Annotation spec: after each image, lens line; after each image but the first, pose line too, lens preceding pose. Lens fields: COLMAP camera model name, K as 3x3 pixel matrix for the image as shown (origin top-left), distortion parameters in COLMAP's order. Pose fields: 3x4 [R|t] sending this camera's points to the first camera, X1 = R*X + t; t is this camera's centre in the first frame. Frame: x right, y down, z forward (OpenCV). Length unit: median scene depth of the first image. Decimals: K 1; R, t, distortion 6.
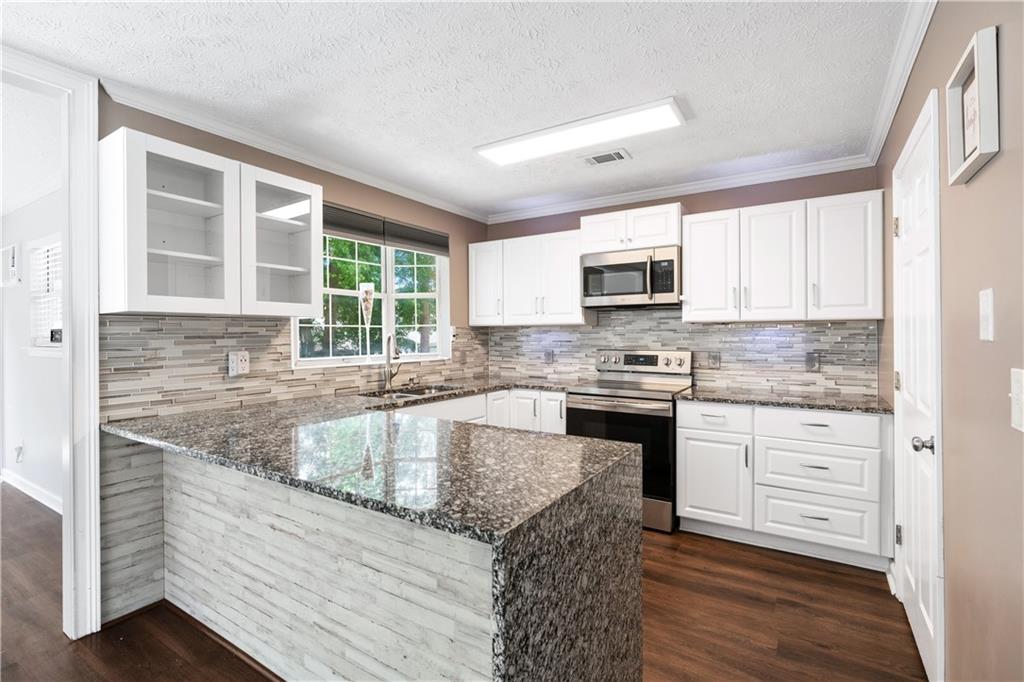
lens RADIAL K [[474.0, 0, 509.6], [0, 474.0, 336.2], [0, 0, 1]] dist [-0.007363, 0.000085]
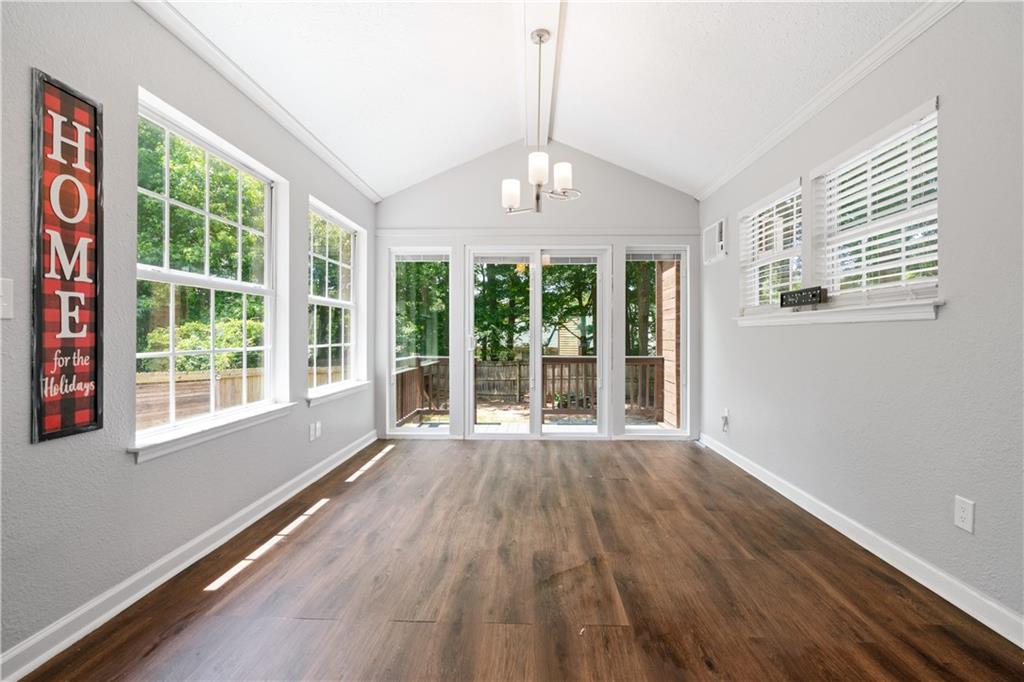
lens RADIAL K [[459.3, 0, 521.4], [0, 459.3, 330.2], [0, 0, 1]] dist [-0.004025, 0.001508]
pose [[0.514292, -0.001008, -0.857615, -0.588777], [-0.006622, 0.999965, -0.005146, 0.079161], [0.857590, 0.008326, 0.514267, 0.150824]]
